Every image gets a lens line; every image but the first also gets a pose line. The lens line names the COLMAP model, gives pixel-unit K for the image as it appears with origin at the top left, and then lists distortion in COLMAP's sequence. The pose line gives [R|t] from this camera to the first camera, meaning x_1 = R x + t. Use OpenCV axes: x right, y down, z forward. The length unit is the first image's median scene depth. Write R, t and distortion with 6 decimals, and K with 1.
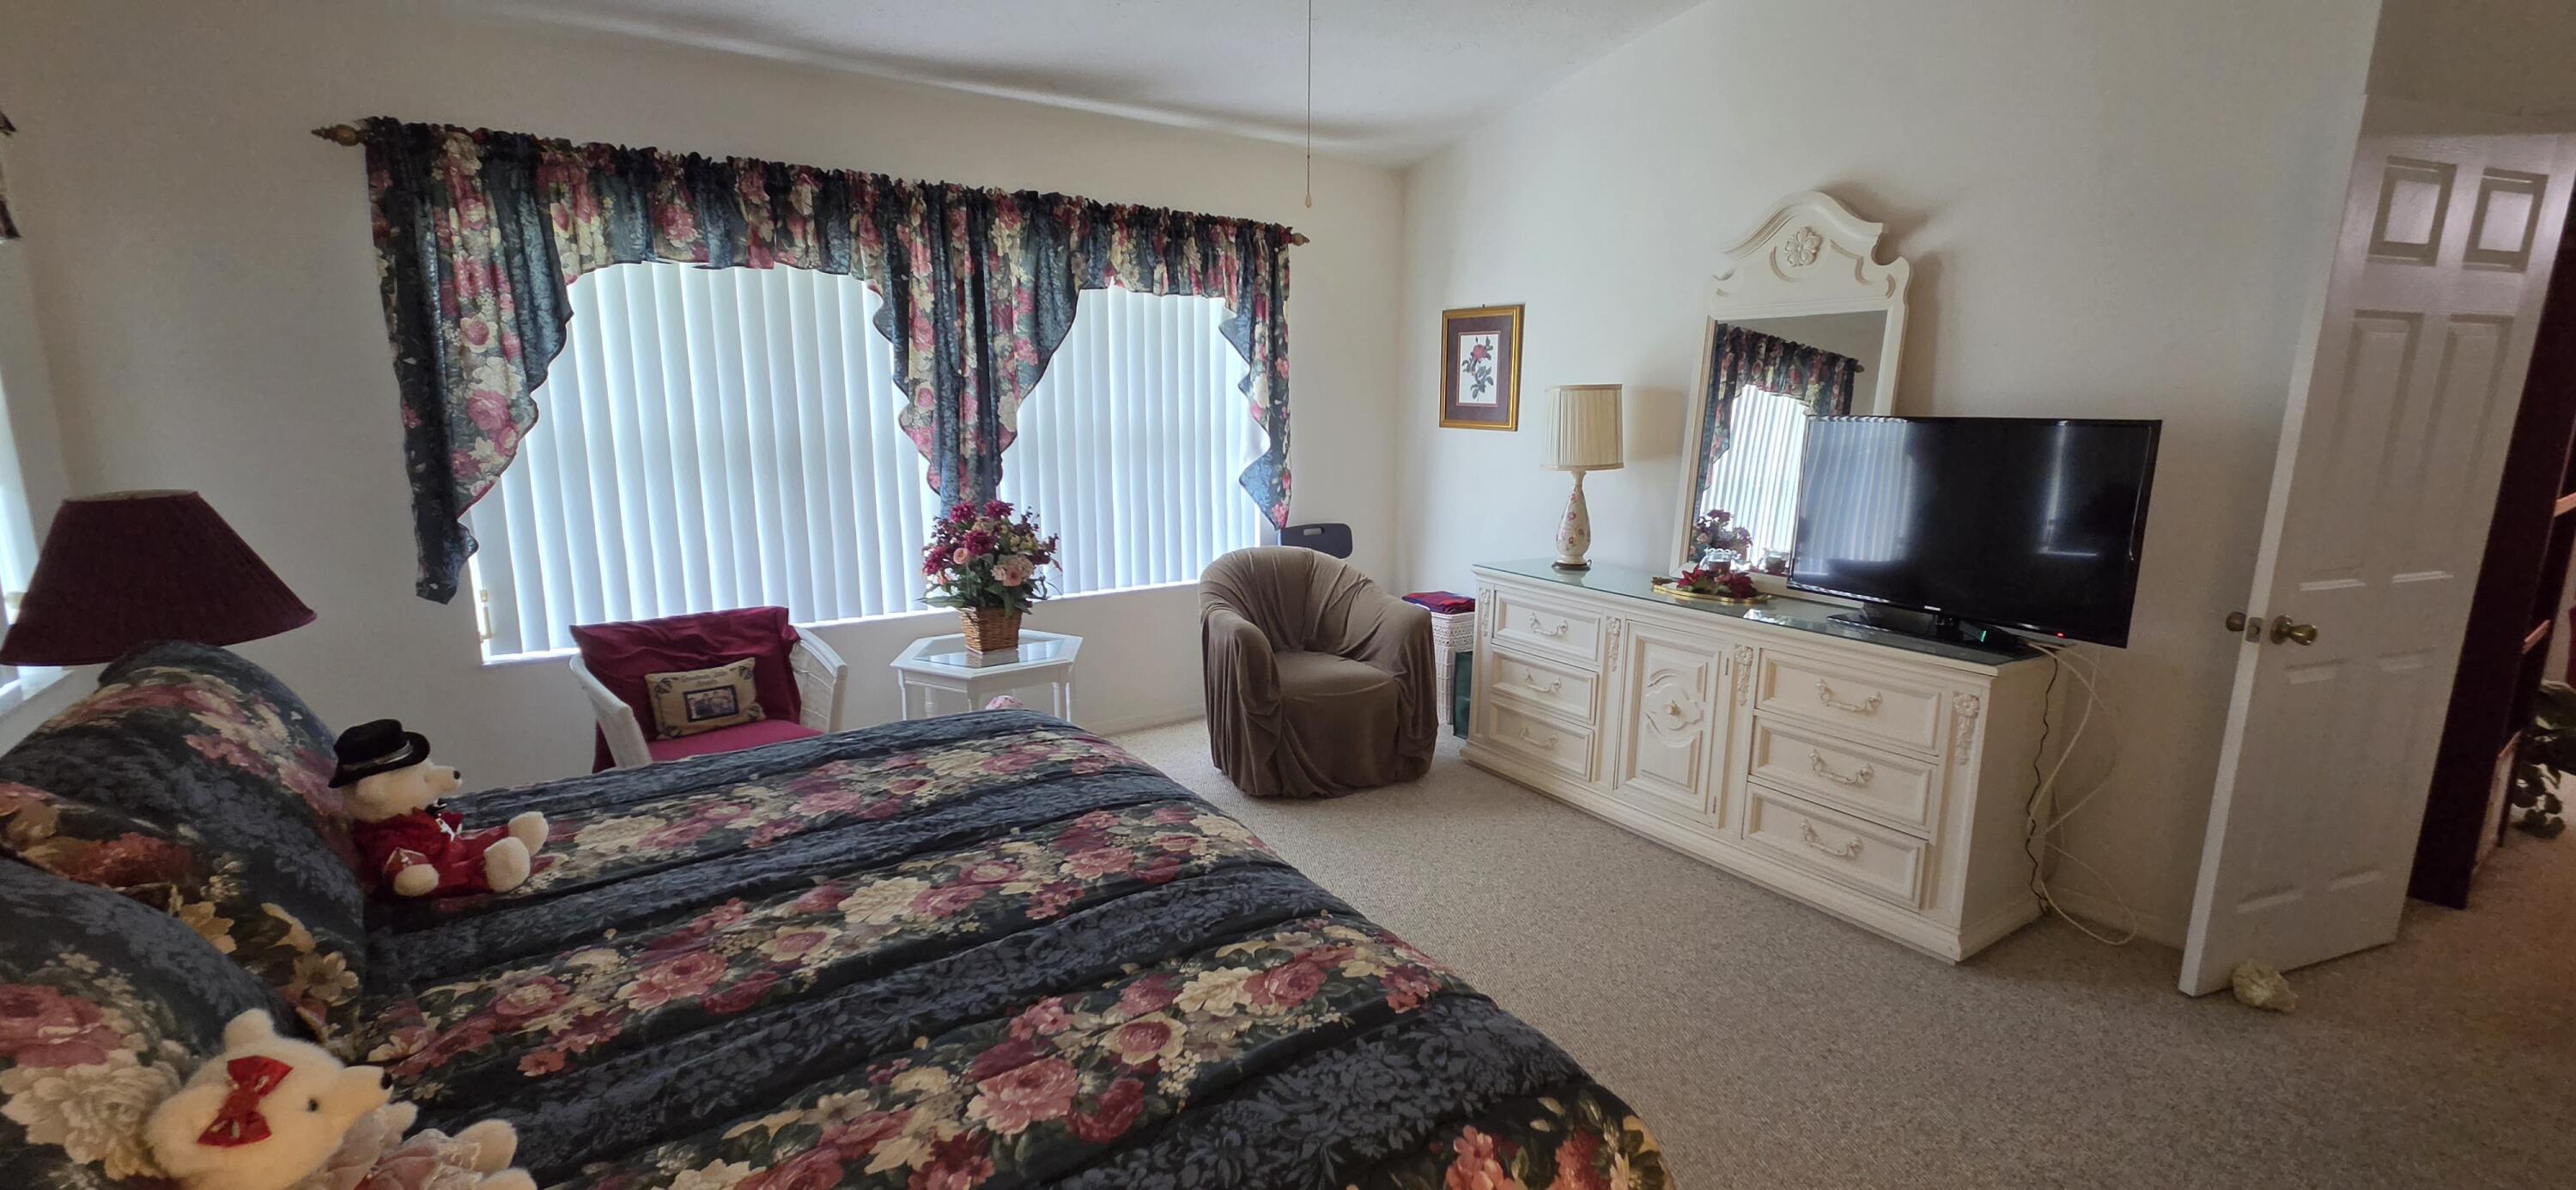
lens RADIAL K [[995.8, 0, 1279.4], [0, 995.8, 581.1], [0, 0, 1]] dist [-0.014495, 0.000008]
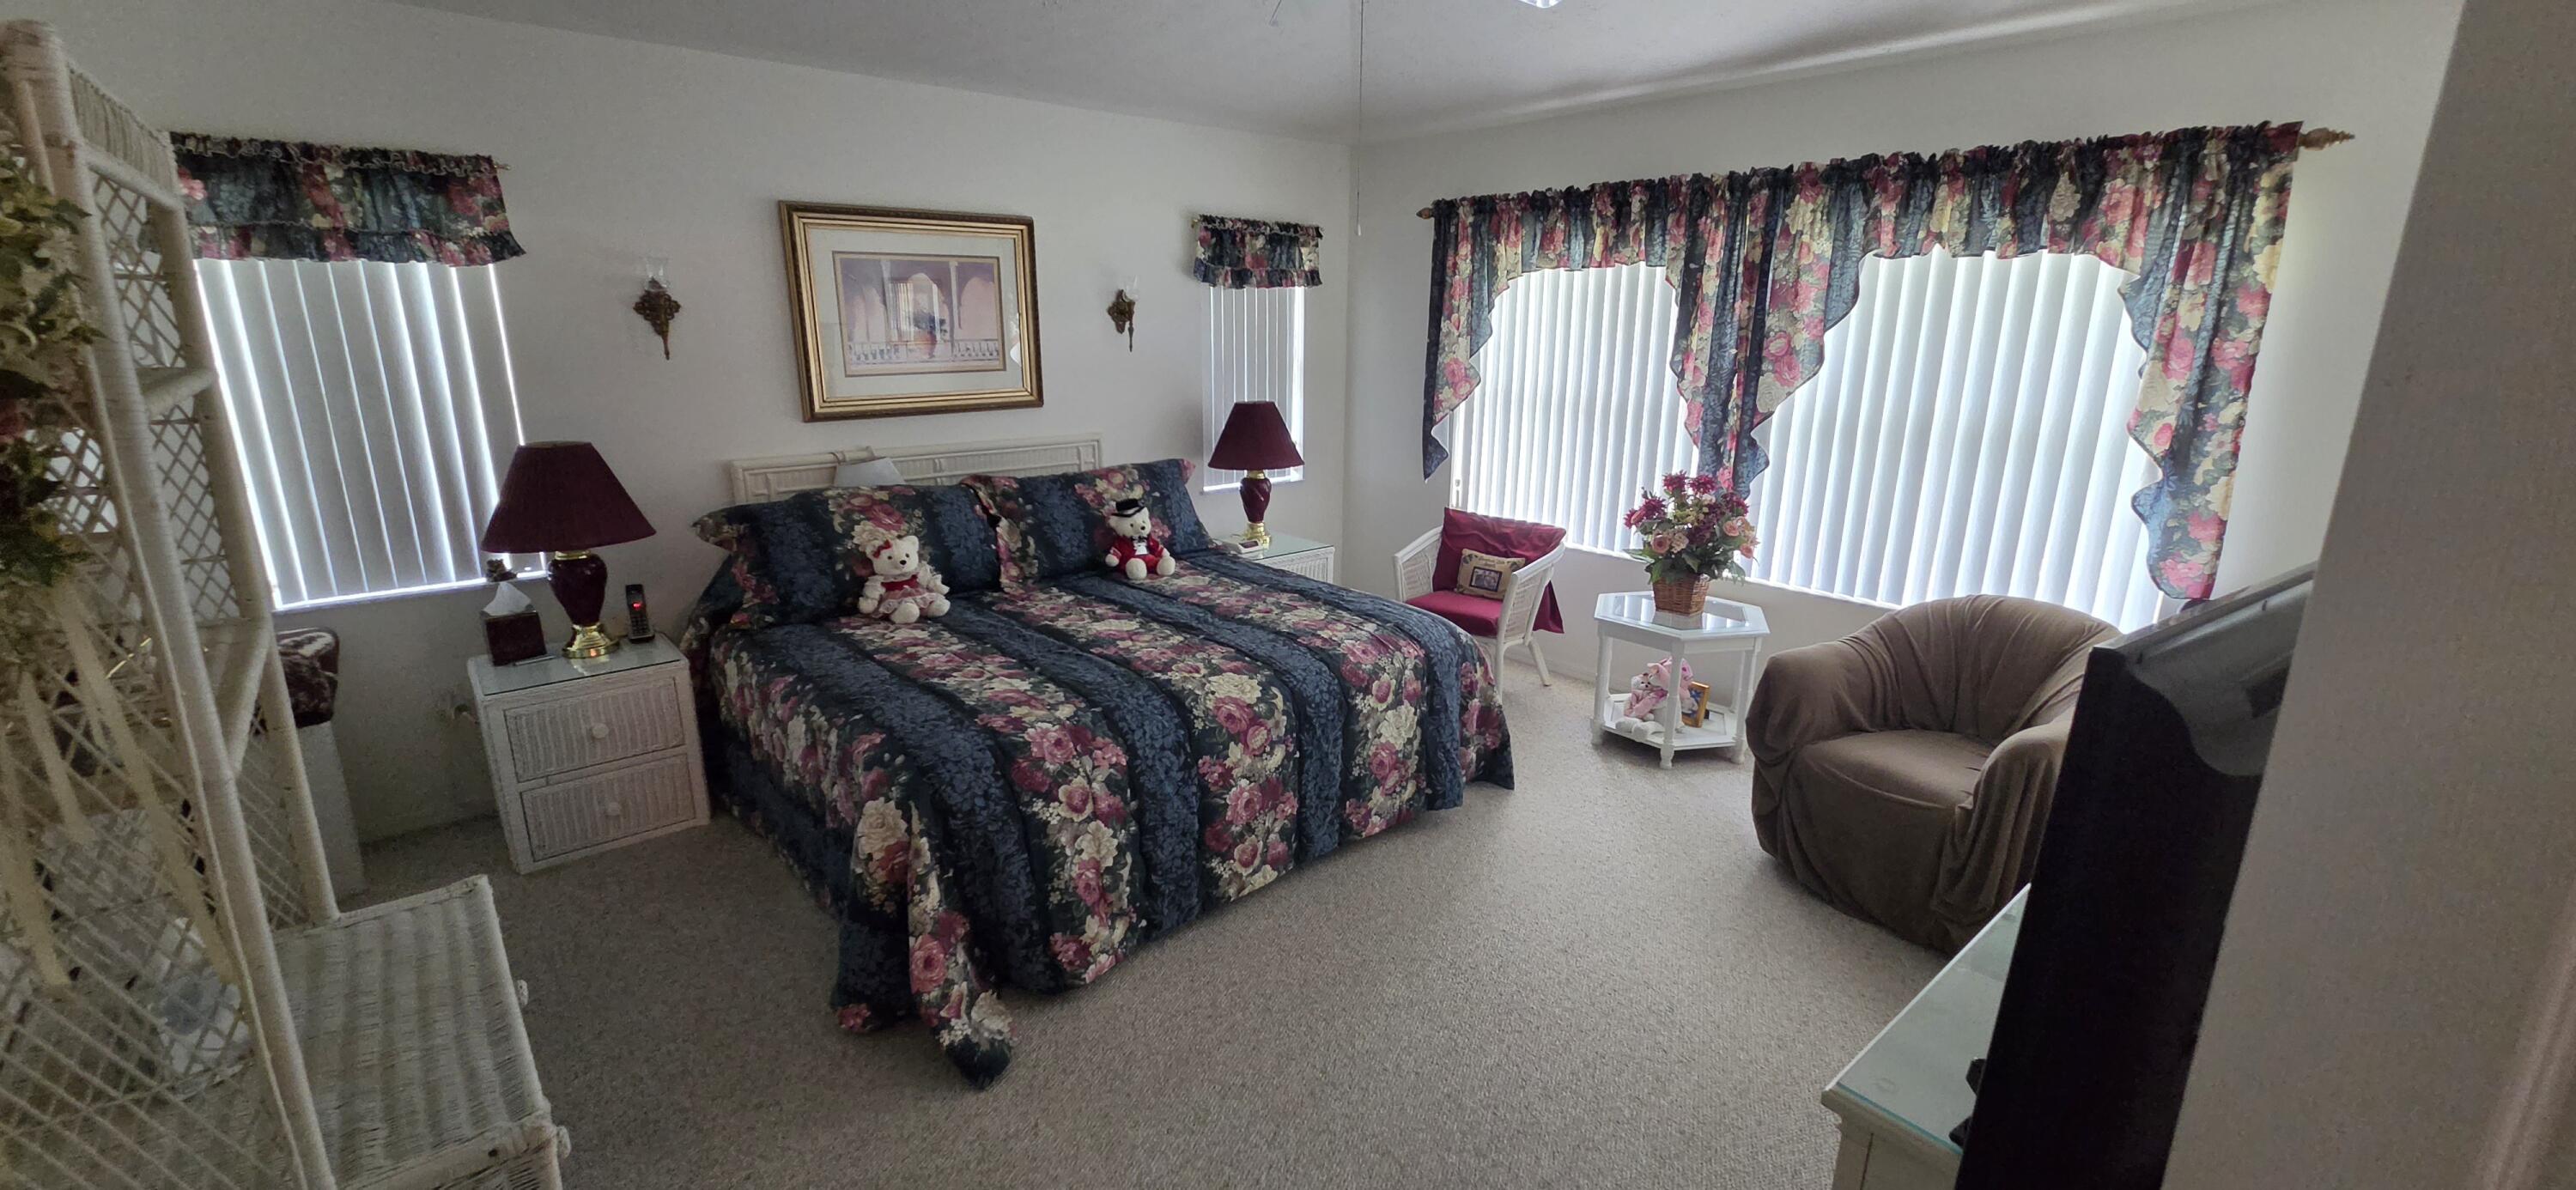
lens RADIAL K [[1070.8, 0, 1417.1], [0, 1070.8, 600.5], [0, 0, 1]] dist [-0.033478, -0.000161]
pose [[0.174019, 0.244514, -0.953903, 1.095962], [-0.191990, 0.958518, 0.210672, -0.188965], [0.965845, 0.146479, 0.213745, 0.689012]]
